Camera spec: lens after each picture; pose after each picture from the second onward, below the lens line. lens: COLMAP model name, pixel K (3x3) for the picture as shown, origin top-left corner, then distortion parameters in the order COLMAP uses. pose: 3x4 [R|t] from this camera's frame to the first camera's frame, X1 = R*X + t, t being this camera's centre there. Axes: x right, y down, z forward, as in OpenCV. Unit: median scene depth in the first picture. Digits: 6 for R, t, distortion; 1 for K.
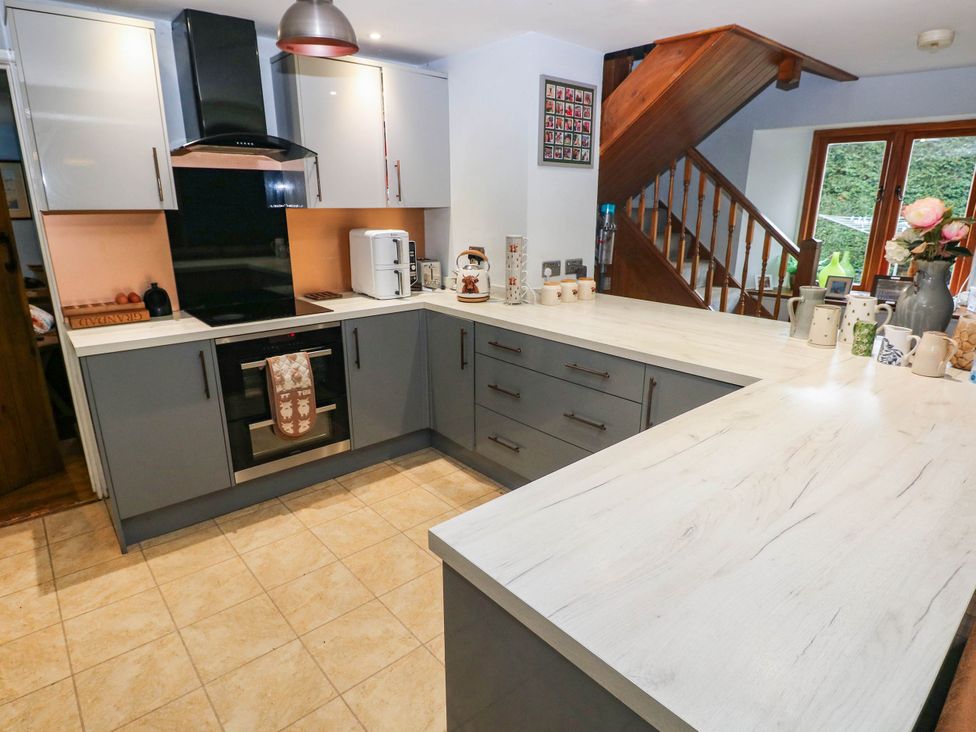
lens RADIAL K [[554.0, 0, 484.3], [0, 554.0, 362.9], [0, 0, 1]] dist [0.013077, -0.020437]
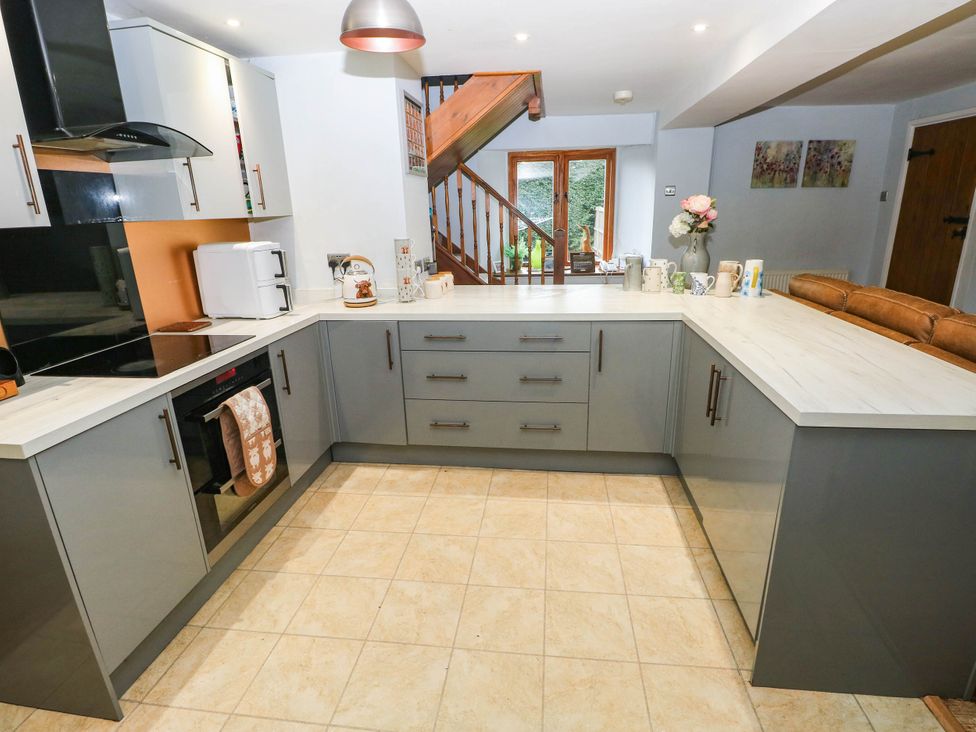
lens RADIAL K [[508.6, 0, 485.6], [0, 508.6, 364.3], [0, 0, 1]] dist [0.003022, -0.014621]
pose [[0.744246, -0.215565, 0.632163, -0.522040], [0.213080, 0.973658, 0.081154, -0.038281], [-0.633005, 0.074303, 0.770574, 0.161160]]
